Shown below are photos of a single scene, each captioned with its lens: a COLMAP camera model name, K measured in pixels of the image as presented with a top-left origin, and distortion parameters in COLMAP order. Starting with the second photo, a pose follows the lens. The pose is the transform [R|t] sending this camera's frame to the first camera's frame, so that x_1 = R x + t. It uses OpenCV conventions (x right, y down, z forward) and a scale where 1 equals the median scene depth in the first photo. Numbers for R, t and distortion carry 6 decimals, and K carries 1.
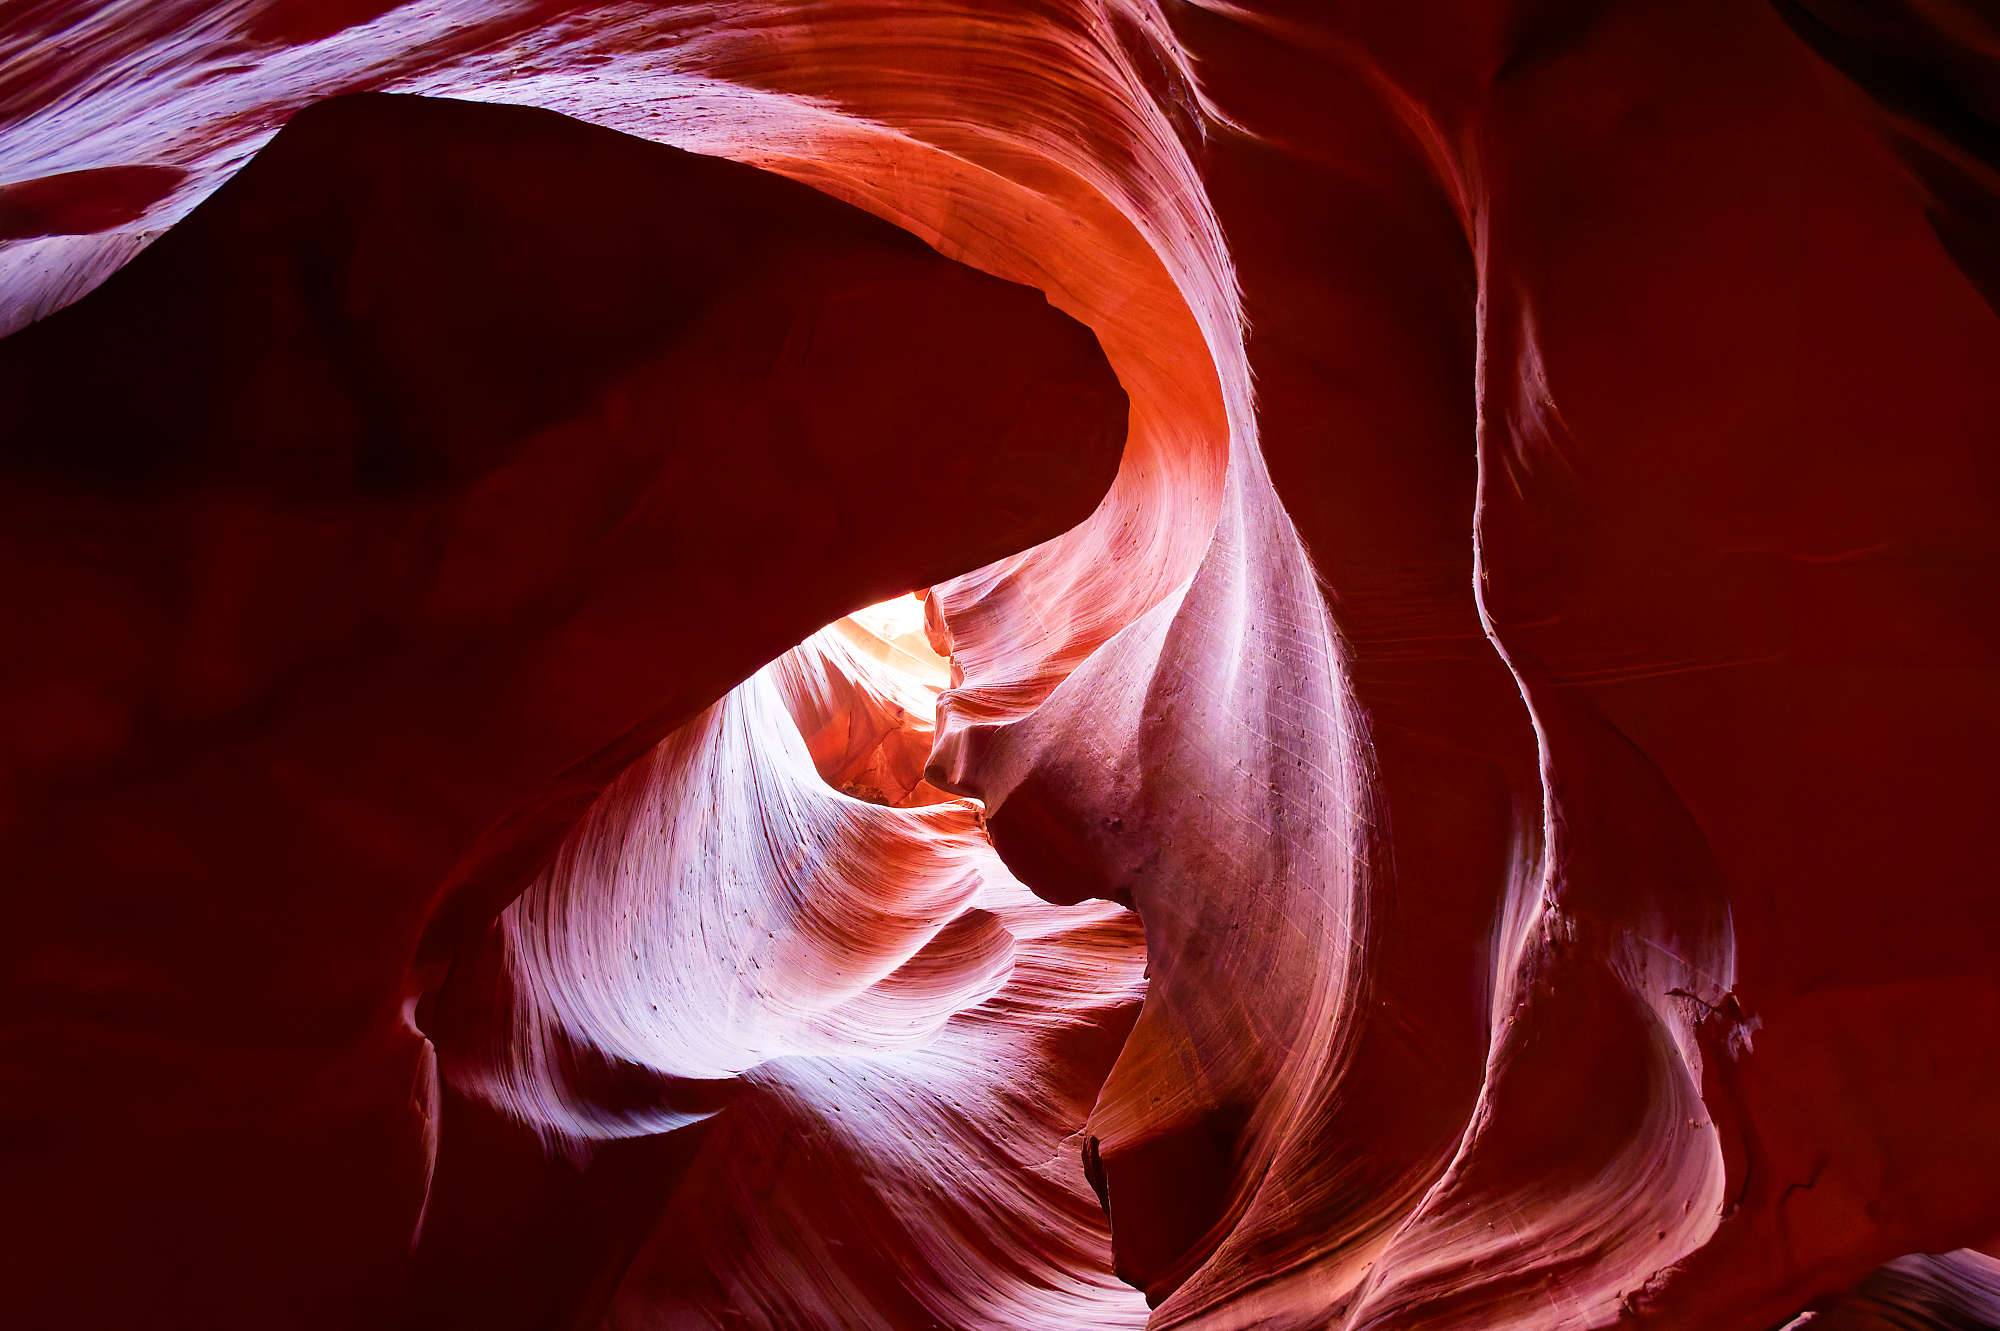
lens RADIAL K [[1302.1, 0, 999.1], [0, 1302.1, 668.8], [0, 0, 1]] dist [-0.019595, 0.027974]
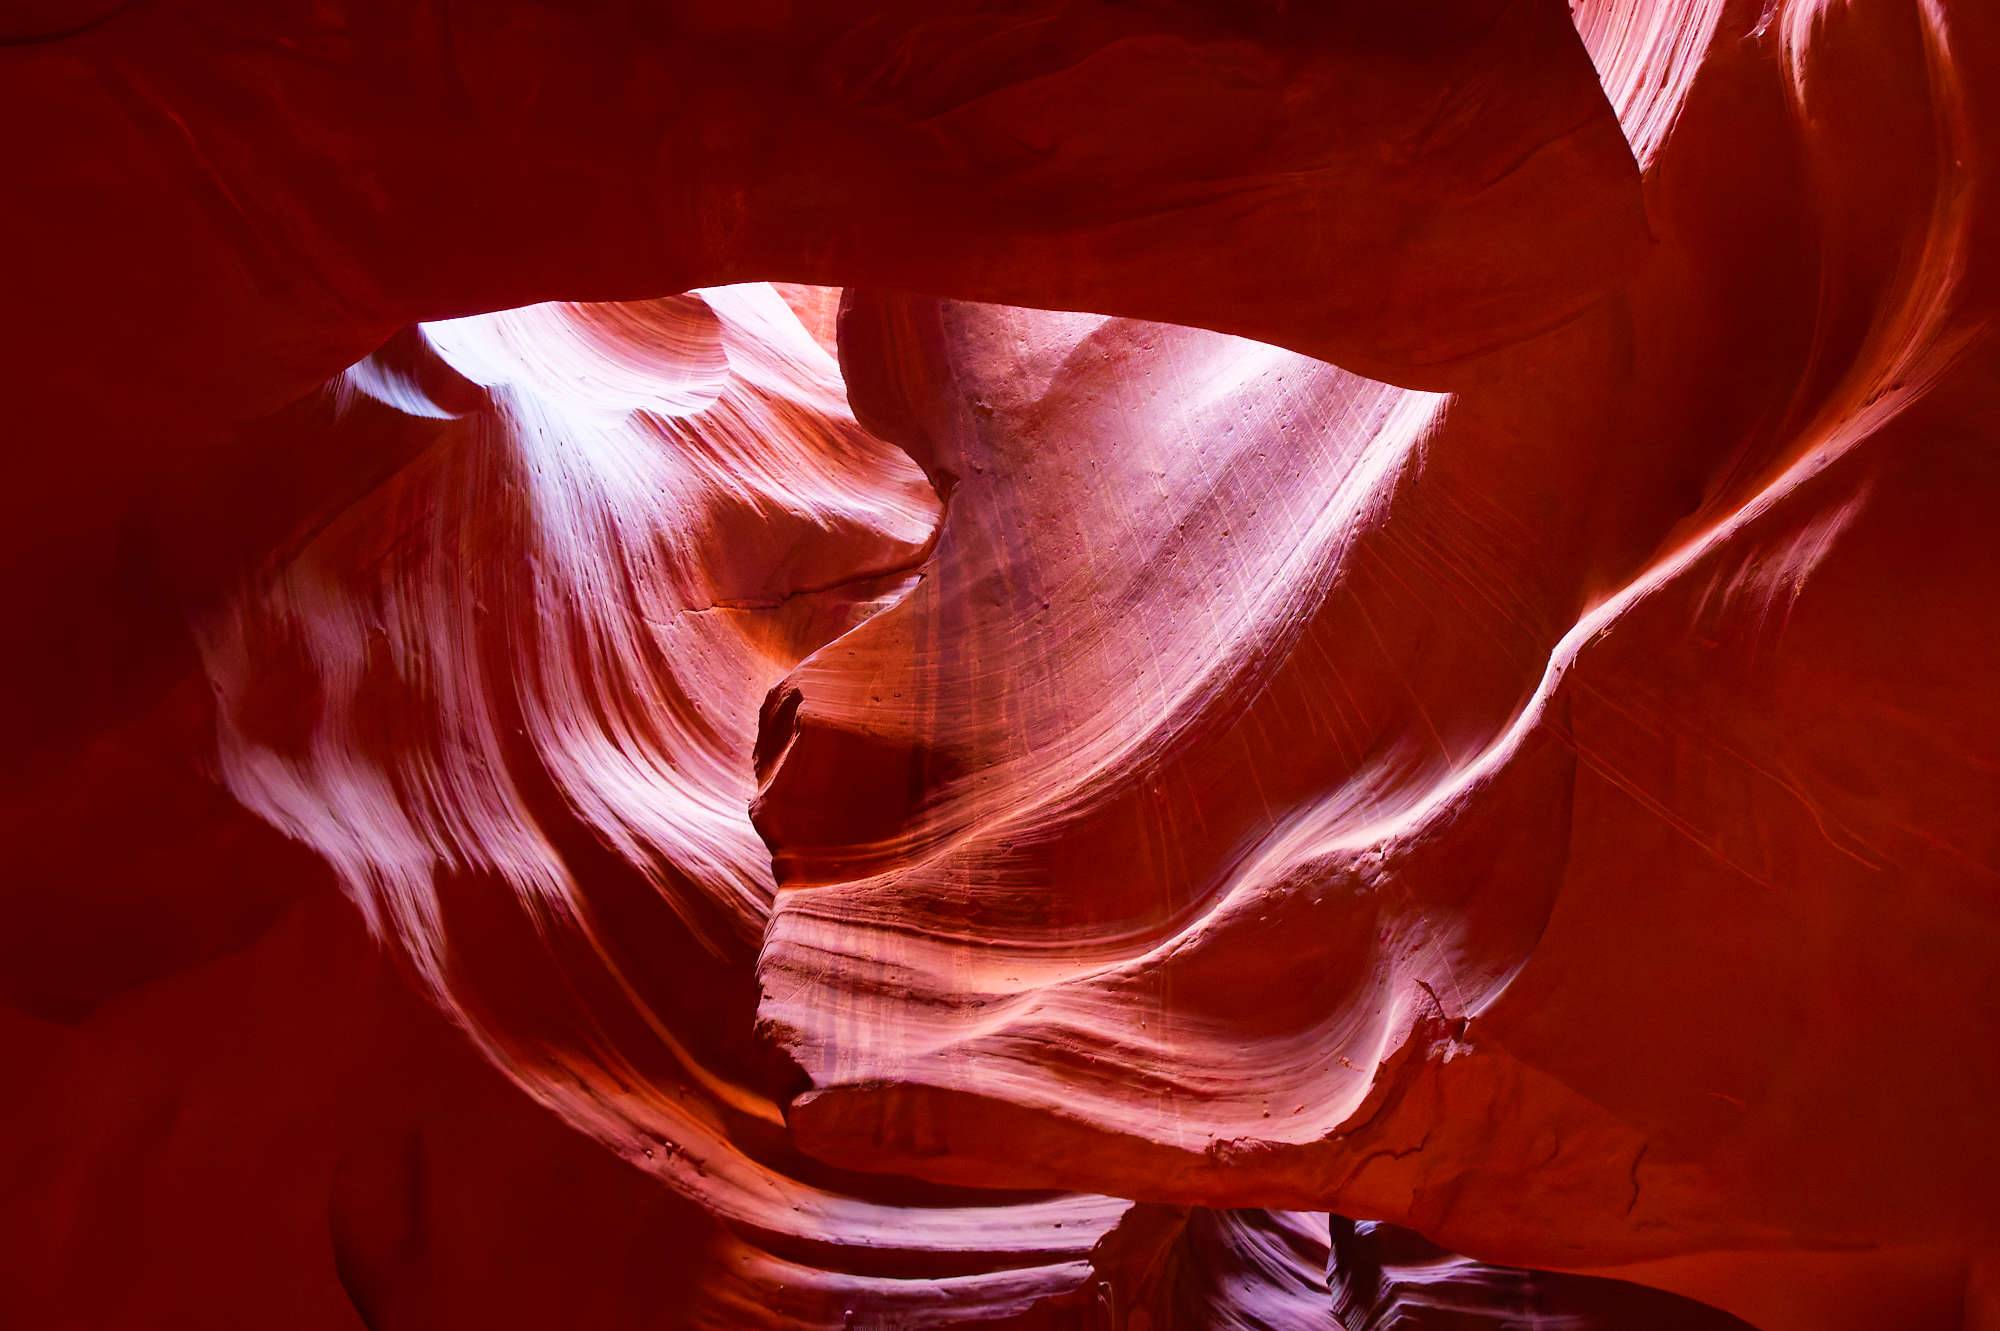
lens RADIAL K [[1574.0, 0, 1000.0], [0, 1574.0, 665.5], [0, 0, 1]] dist [0.010628, 0.005465]
pose [[0.724037, 0.547510, 0.419528, -0.333625], [-0.668356, 0.707228, 0.230497, -0.014305], [-0.170502, -0.447282, 0.877991, -0.022386]]
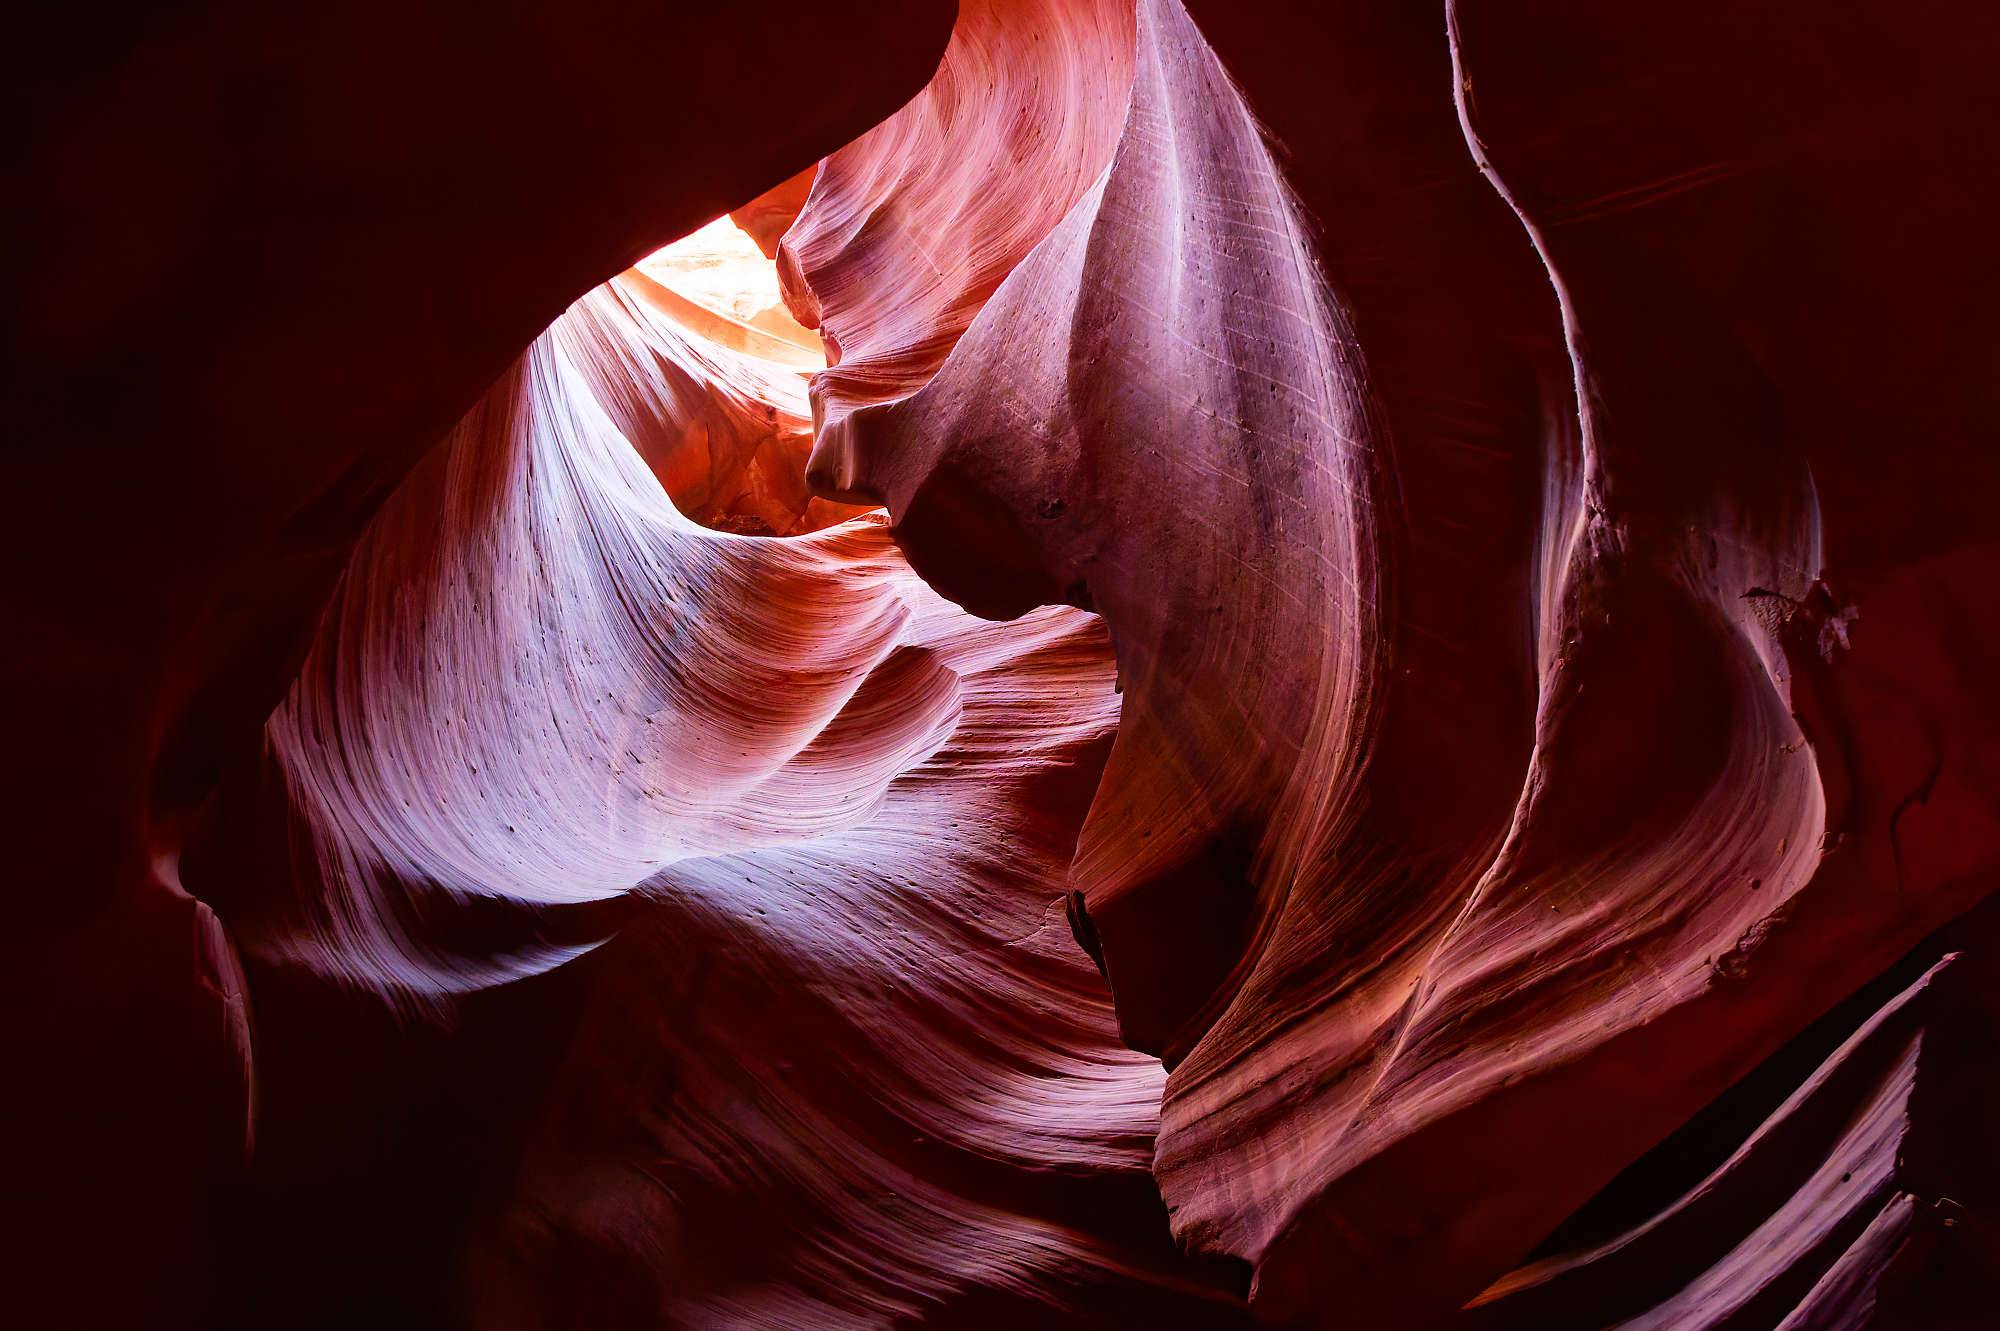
lens RADIAL K [[1689.9, 0, 1000.0], [0, 1689.9, 665.5], [0, 0, 1]] dist [0.011106, 0.011344]
pose [[0.987446, -0.156003, 0.024755, 0.022916], [0.148425, 0.970017, 0.192451, 0.016771], [-0.054035, -0.186361, 0.980994, -0.000366]]
